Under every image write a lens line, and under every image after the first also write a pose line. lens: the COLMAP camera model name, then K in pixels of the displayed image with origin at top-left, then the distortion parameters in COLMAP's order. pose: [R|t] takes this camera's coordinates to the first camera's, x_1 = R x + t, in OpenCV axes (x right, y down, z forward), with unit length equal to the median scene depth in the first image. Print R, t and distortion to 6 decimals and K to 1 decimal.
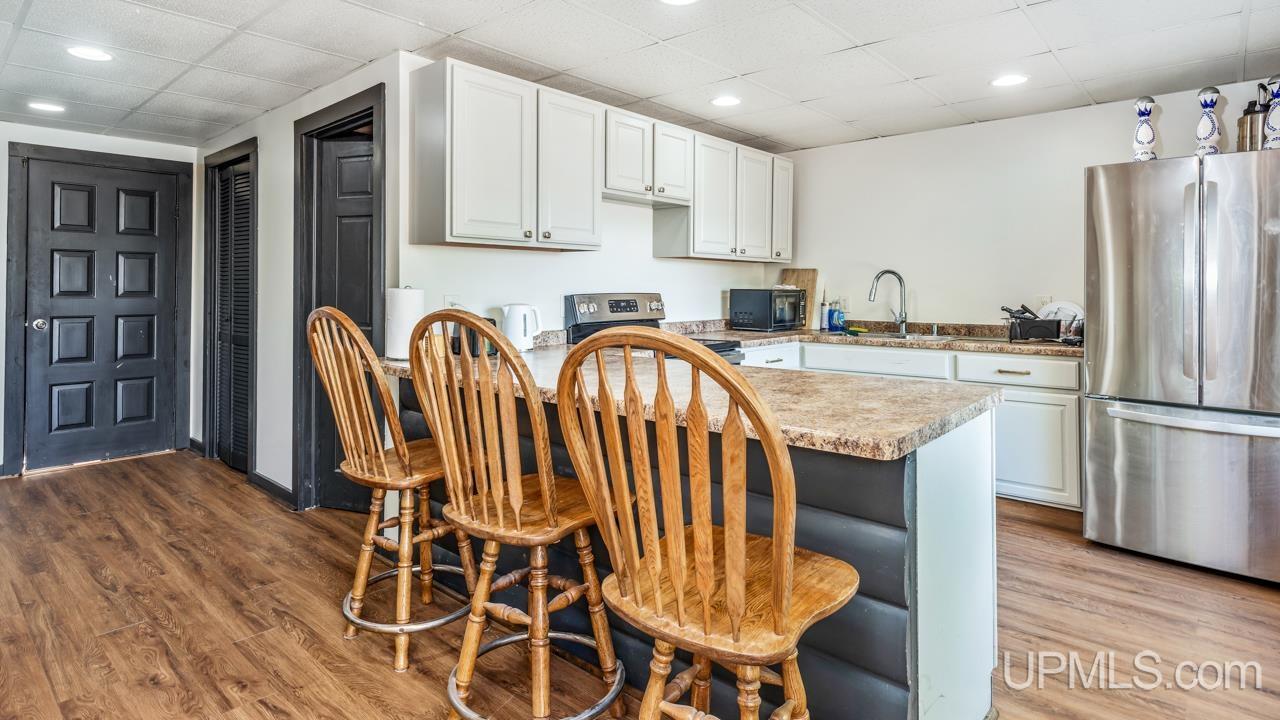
lens RADIAL K [[660.7, 0, 638.0], [0, 660.7, 362.0], [0, 0, 1]] dist [0.000711, -0.000809]
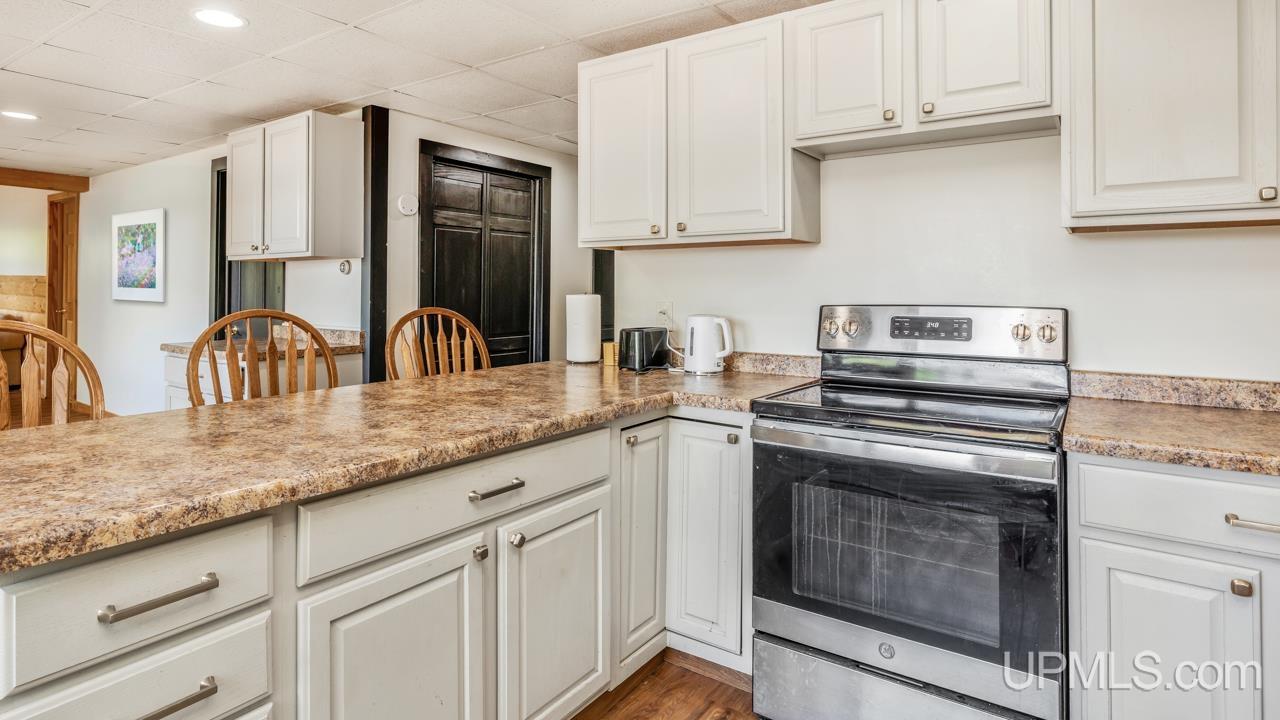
lens RADIAL K [[660.7, 0, 650.6], [0, 660.7, 346.6], [0, 0, 1]] dist [0.000711, -0.000809]
pose [[0.127981, 0.083212, -0.988280, 0.455453], [-0.113045, 0.991204, 0.068819, -0.072960], [0.985313, 0.102912, 0.136262, 0.623796]]
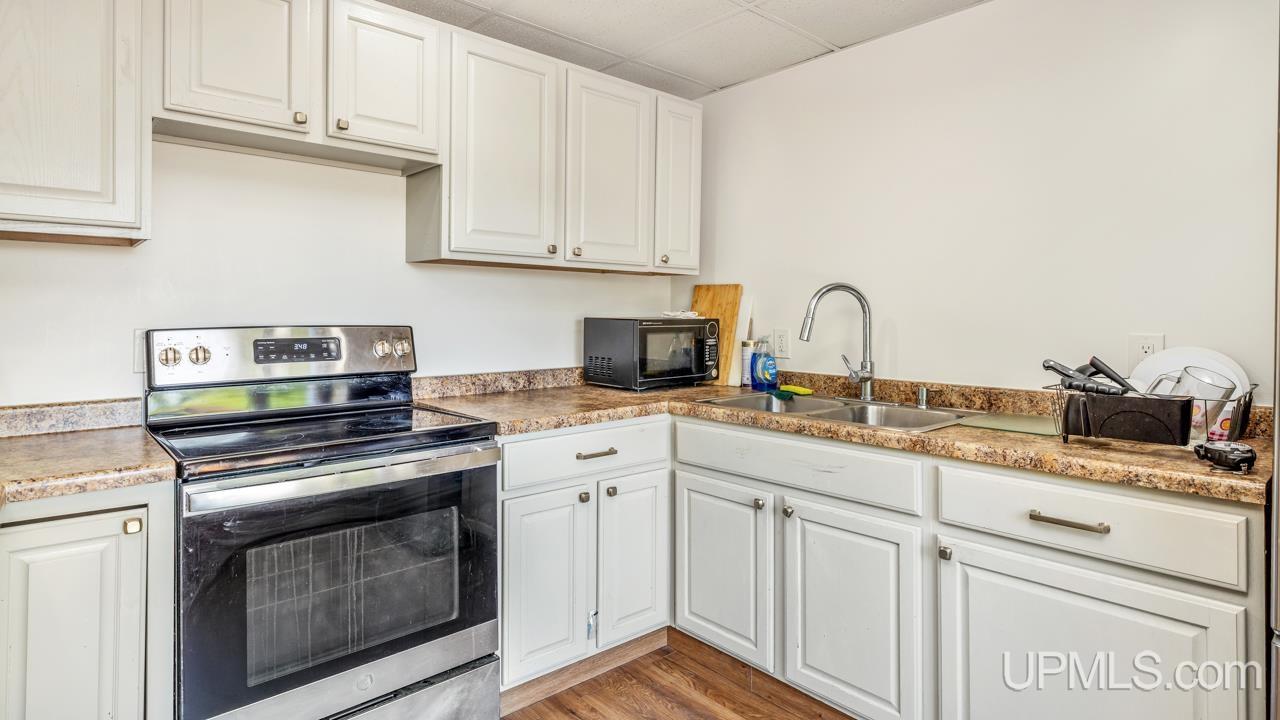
lens RADIAL K [[660.7, 0, 643.6], [0, 660.7, 370.2], [0, 0, 1]] dist [0.000711, -0.000809]
pose [[0.994030, 0.009436, -0.108694, 0.282192], [-0.012408, 0.999567, -0.026694, -0.051866], [0.108395, 0.027883, 0.993717, 0.452155]]
